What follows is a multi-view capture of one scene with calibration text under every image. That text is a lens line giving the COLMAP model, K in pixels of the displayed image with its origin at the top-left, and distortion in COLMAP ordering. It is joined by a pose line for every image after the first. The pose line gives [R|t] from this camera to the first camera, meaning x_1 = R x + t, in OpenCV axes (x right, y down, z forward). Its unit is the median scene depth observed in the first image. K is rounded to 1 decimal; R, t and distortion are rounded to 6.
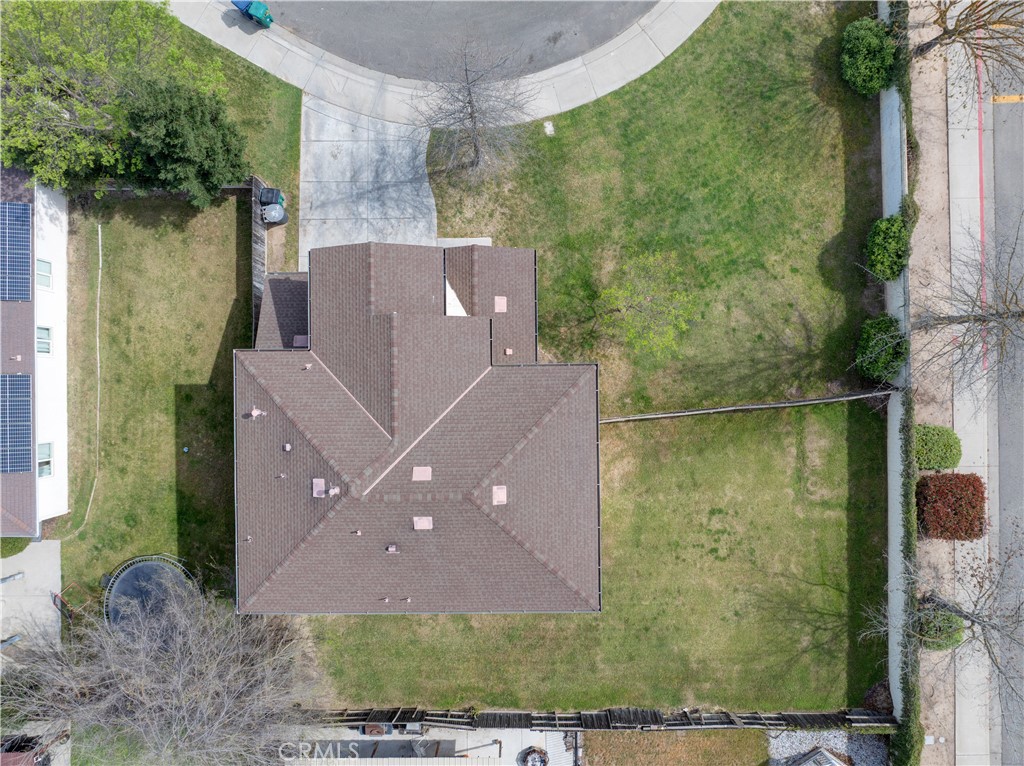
lens RADIAL K [[709.3, 0, 516.9], [0, 709.3, 380.9], [0, 0, 1]] dist [-0.033406, 0.001933]
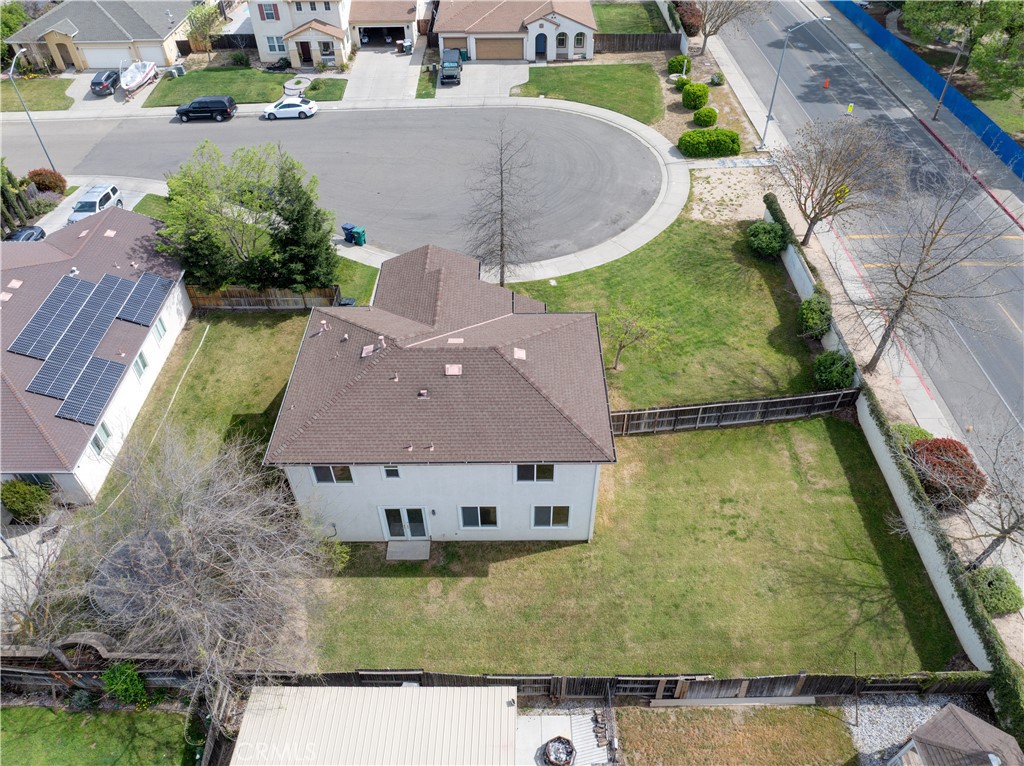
lens RADIAL K [[709.3, 0, 520.3], [0, 709.3, 378.8], [0, 0, 1]] dist [-0.033406, 0.001933]
pose [[0.999996, 0.002354, -0.001740, -0.016601], [-0.002894, 0.706364, -0.707843, 0.789333], [-0.000437, 0.707845, 0.706367, 0.149384]]
